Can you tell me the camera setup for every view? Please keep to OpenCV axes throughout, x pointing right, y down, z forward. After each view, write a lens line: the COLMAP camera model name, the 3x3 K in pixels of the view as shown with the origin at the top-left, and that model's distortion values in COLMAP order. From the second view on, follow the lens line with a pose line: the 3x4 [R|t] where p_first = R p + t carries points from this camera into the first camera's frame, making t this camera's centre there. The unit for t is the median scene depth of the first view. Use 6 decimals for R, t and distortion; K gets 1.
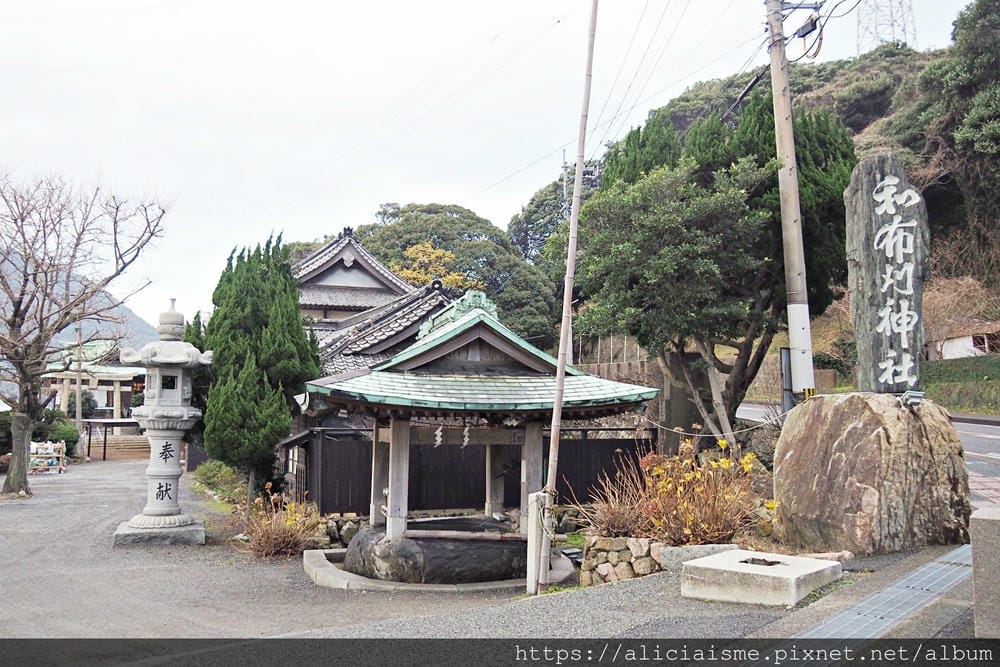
lens RADIAL K [[839.8, 0, 505.9], [0, 839.8, 310.6], [0, 0, 1]] dist [-0.040891, -0.000484]
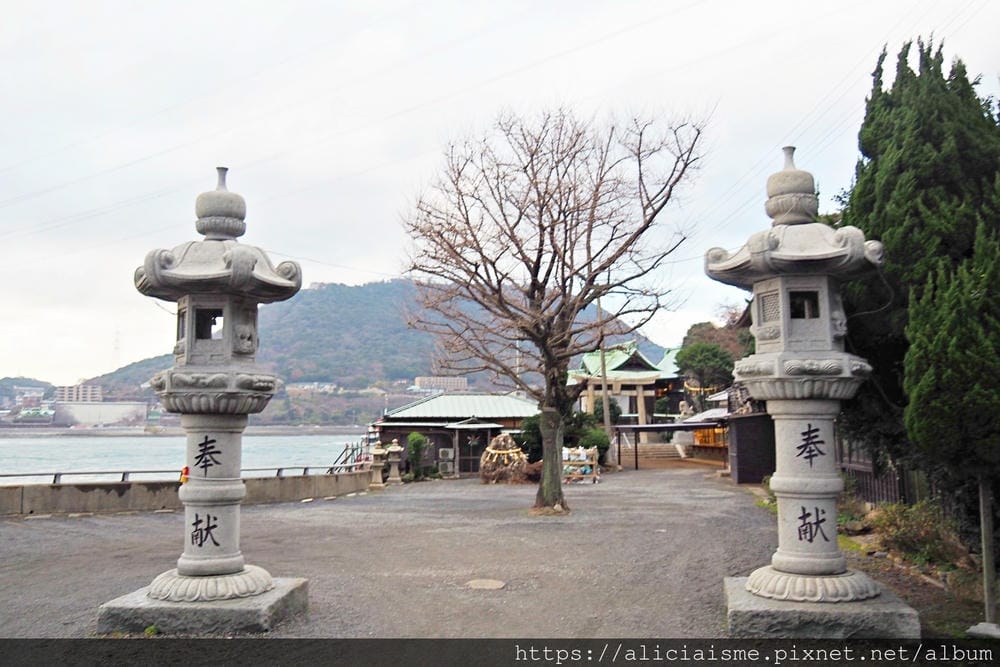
lens RADIAL K [[839.8, 0, 505.9], [0, 839.8, 310.6], [0, 0, 1]] dist [-0.040891, -0.000484]
pose [[0.835725, -0.084392, -0.542625, -0.169752], [0.076270, 0.996382, -0.037496, 0.057079], [0.543826, -0.010050, 0.839138, 0.291898]]
